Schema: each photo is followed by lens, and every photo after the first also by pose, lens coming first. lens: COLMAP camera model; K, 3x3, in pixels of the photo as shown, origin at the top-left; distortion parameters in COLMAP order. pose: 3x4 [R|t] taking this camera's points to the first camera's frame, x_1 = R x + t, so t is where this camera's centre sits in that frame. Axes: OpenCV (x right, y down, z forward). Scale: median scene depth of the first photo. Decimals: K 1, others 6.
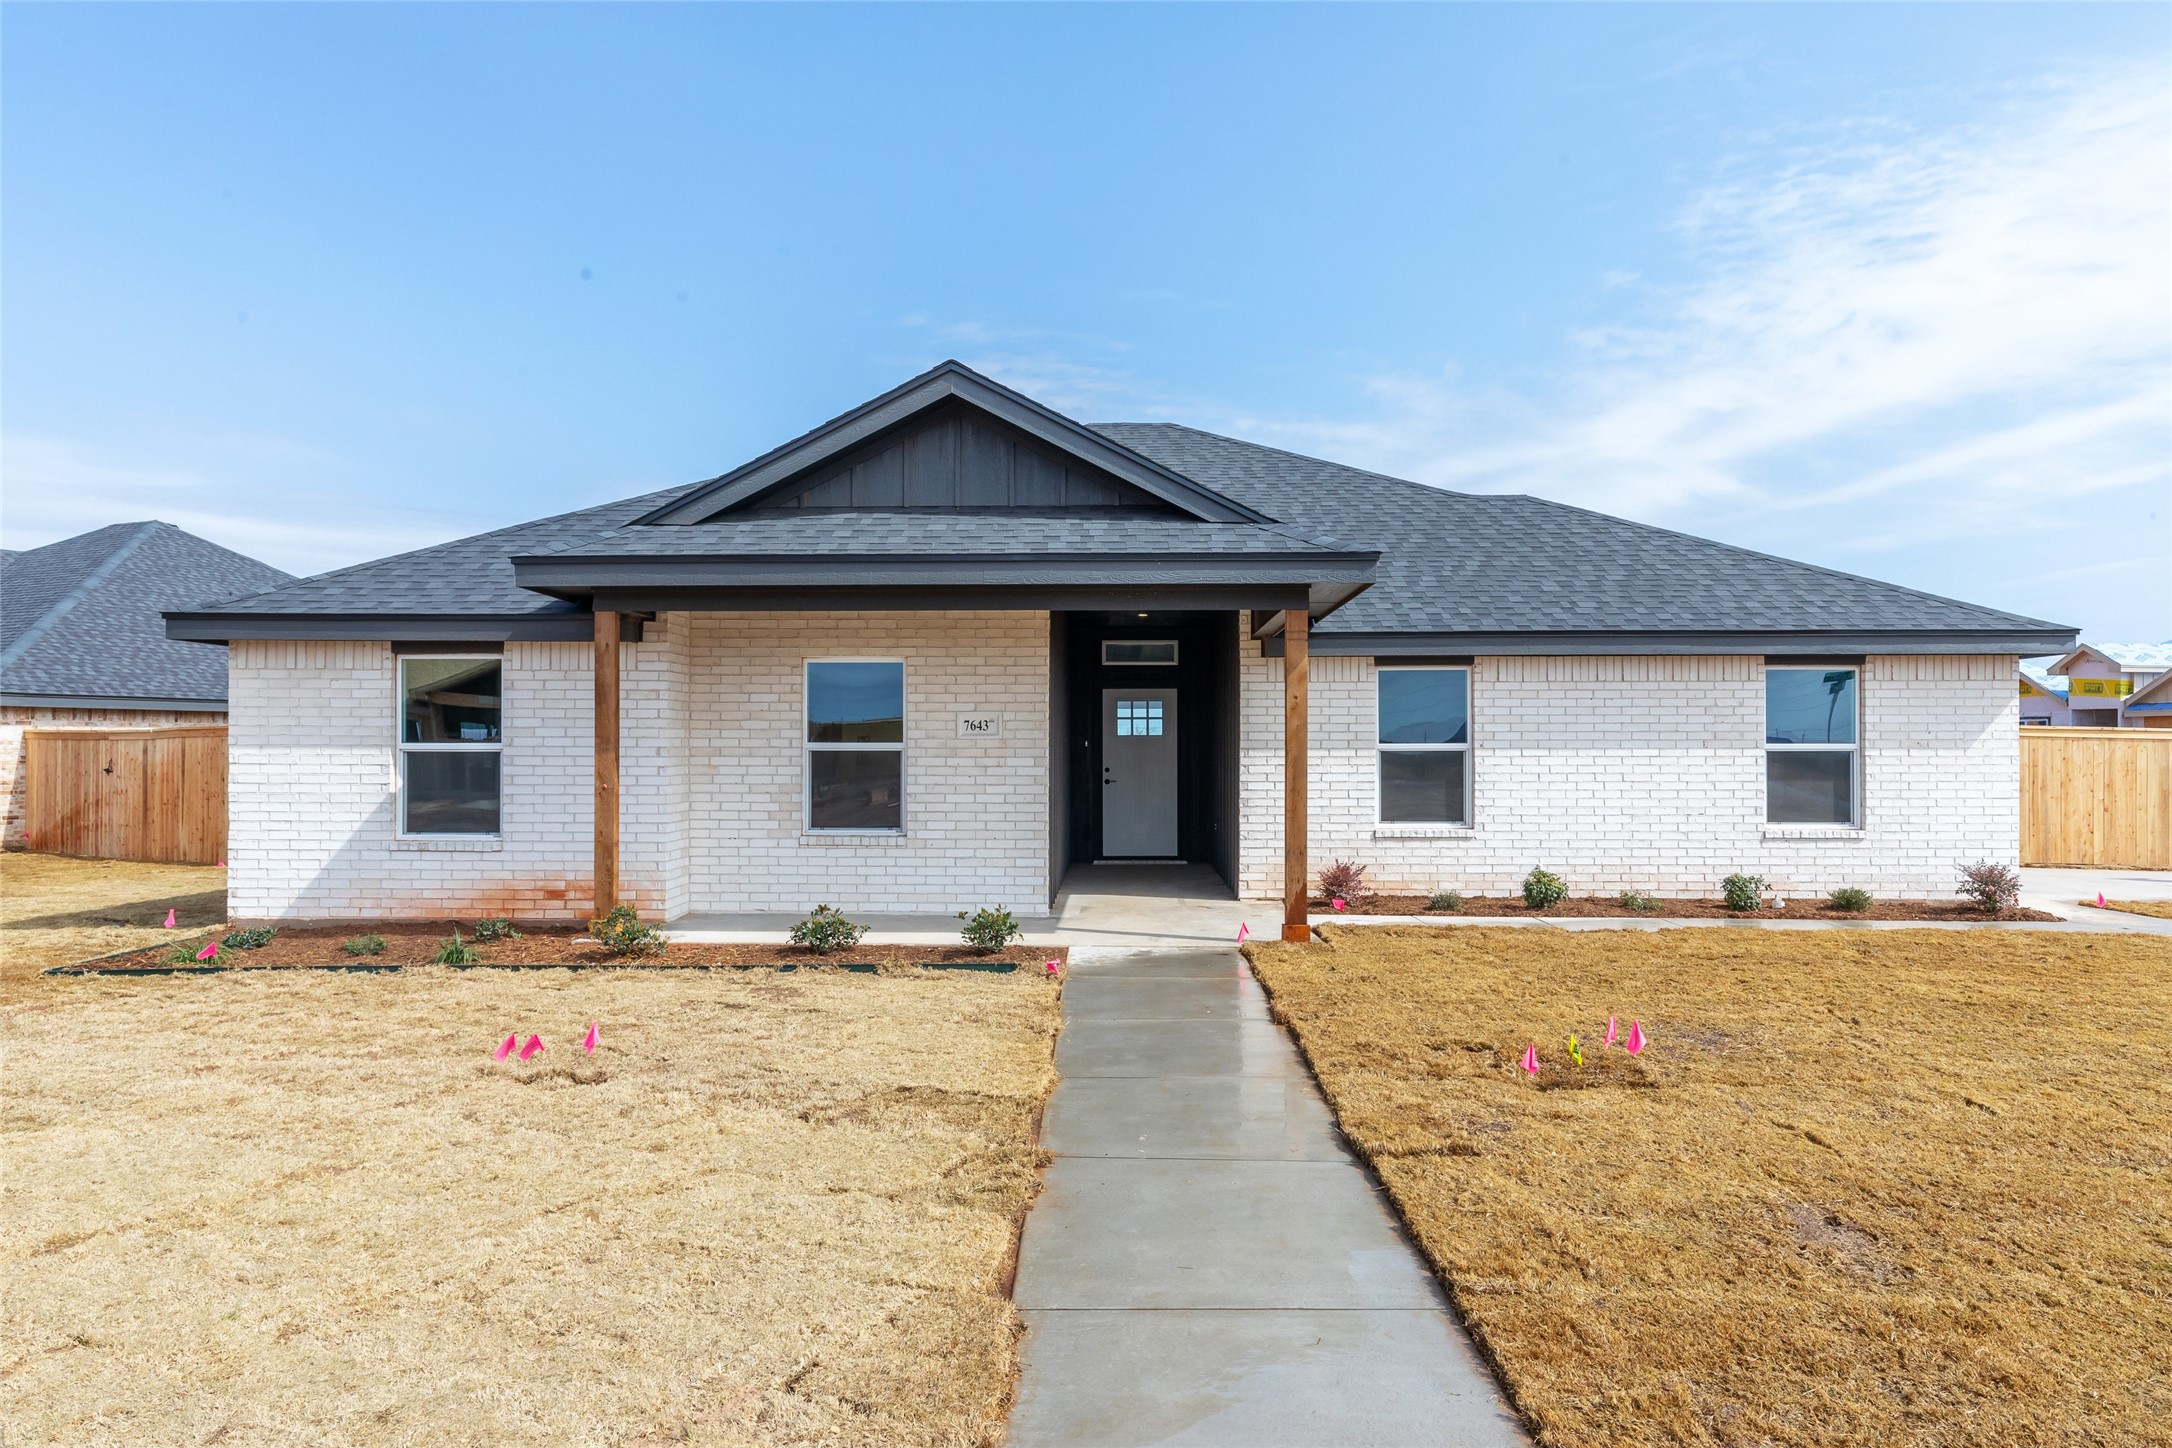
lens RADIAL K [[1438.6, 0, 1086.0], [0, 1438.6, 724.0], [0, 0, 1]] dist [-0.001360, -0.000143]
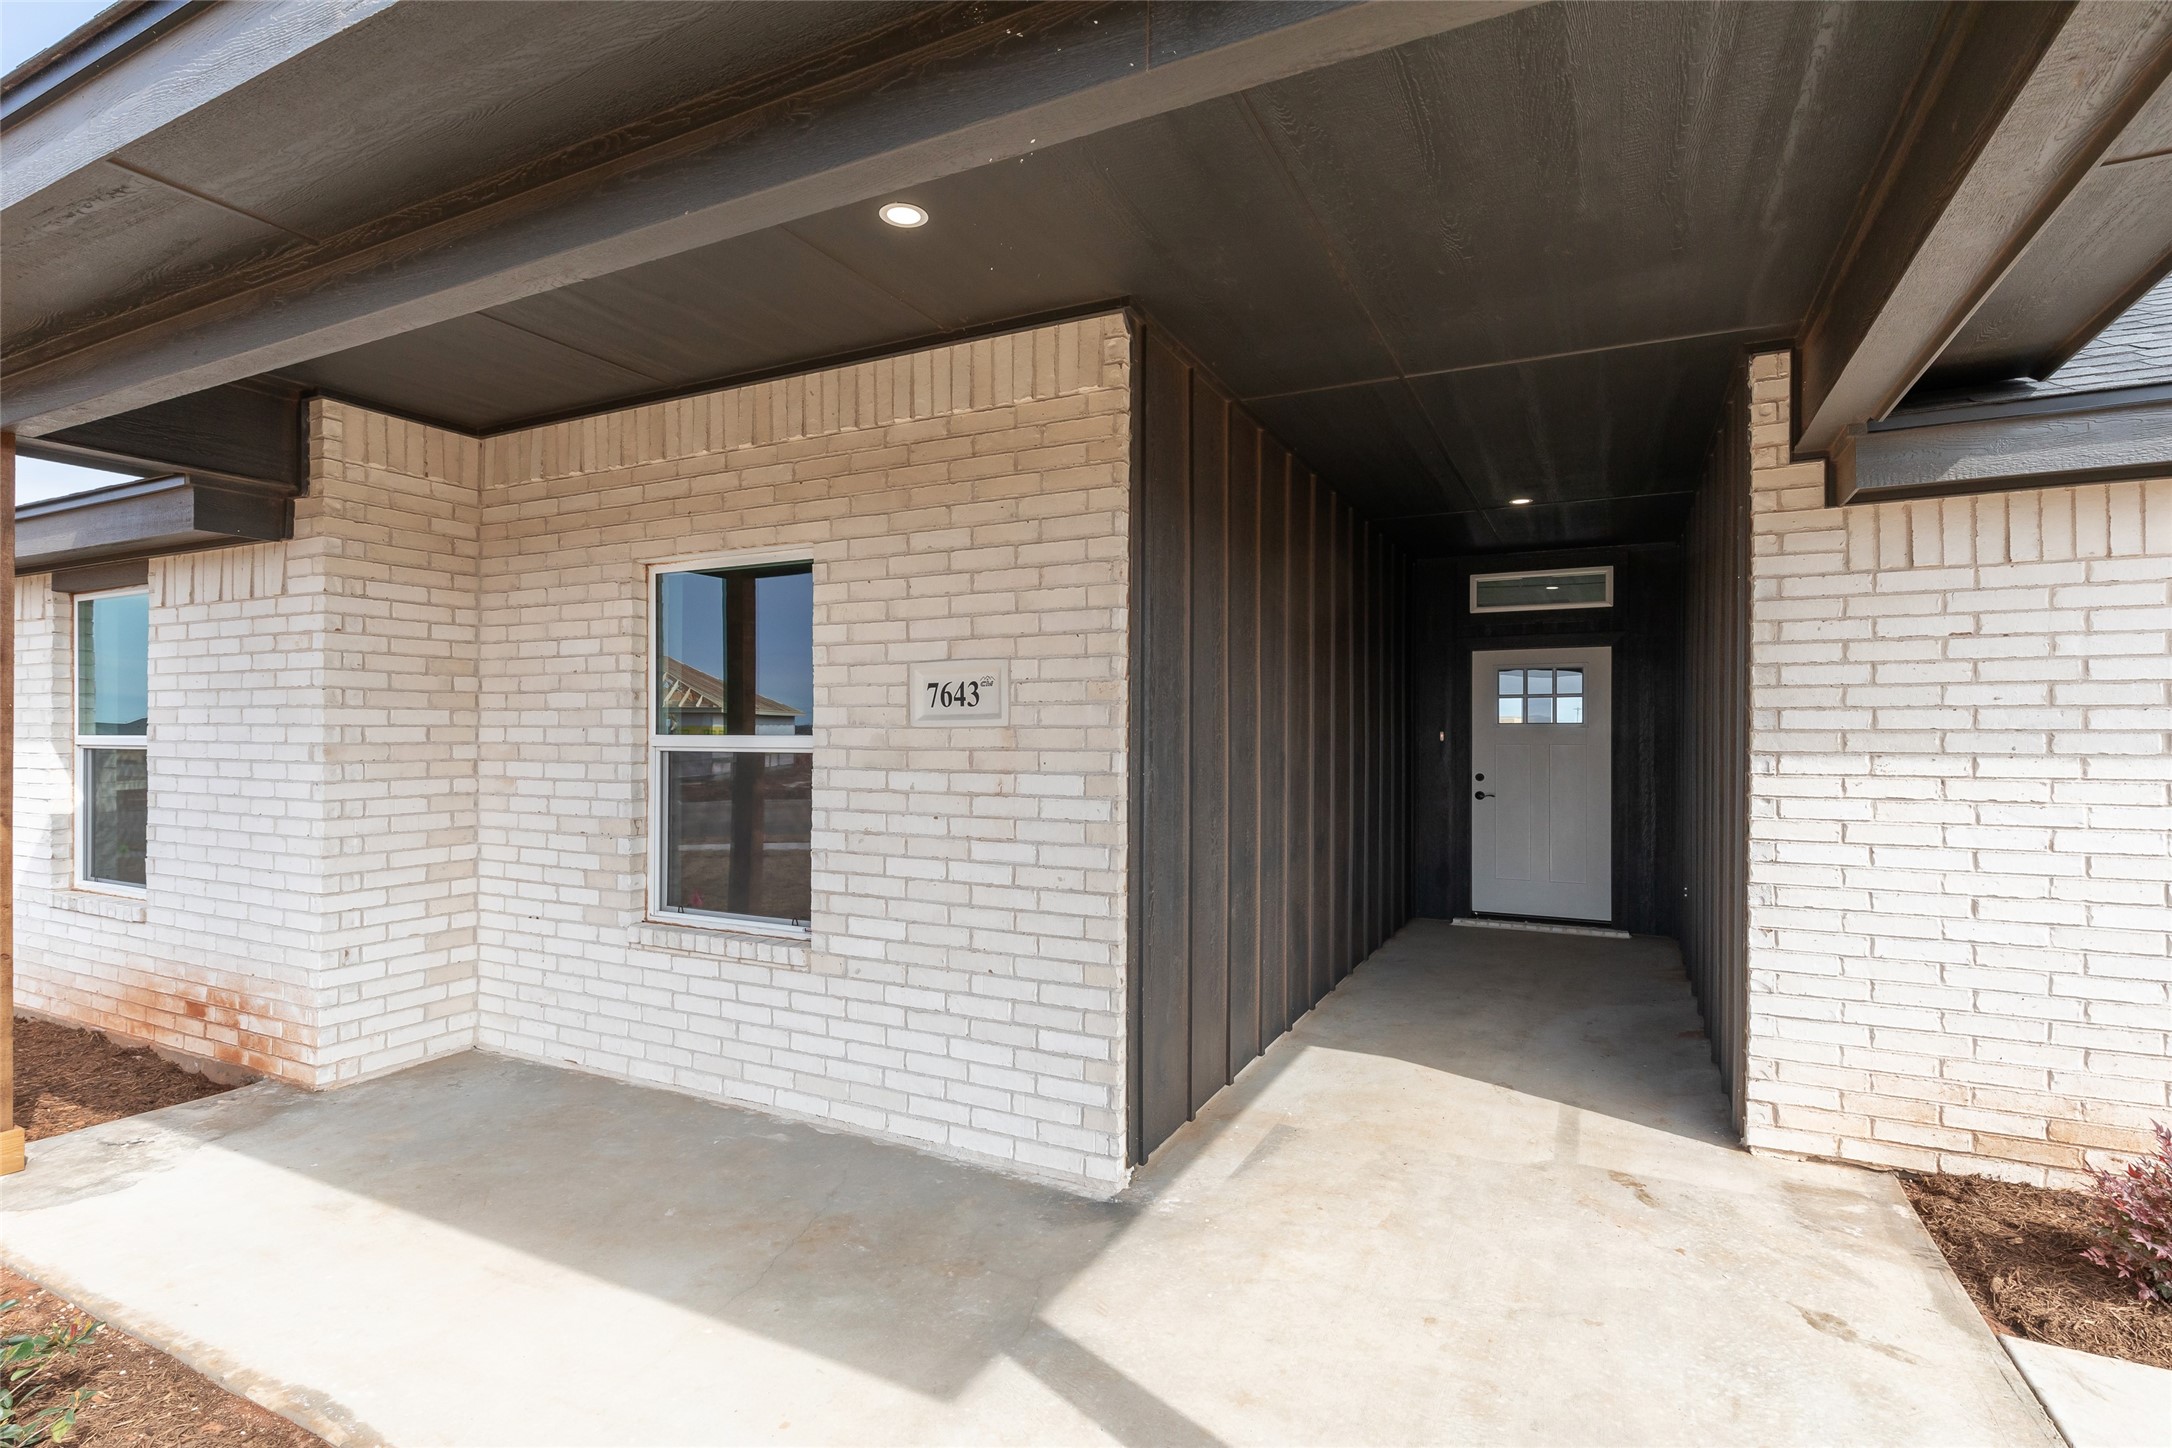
lens RADIAL K [[971.2, 0, 985.9], [0, 971.2, 734.3], [0, 0, 1]] dist [0.007194, -0.000362]
pose [[0.854192, 0.001879, -0.519954, 0.077660], [0.005596, 0.999902, 0.012806, 0.008948], [0.519927, -0.013849, 0.854098, 0.766893]]
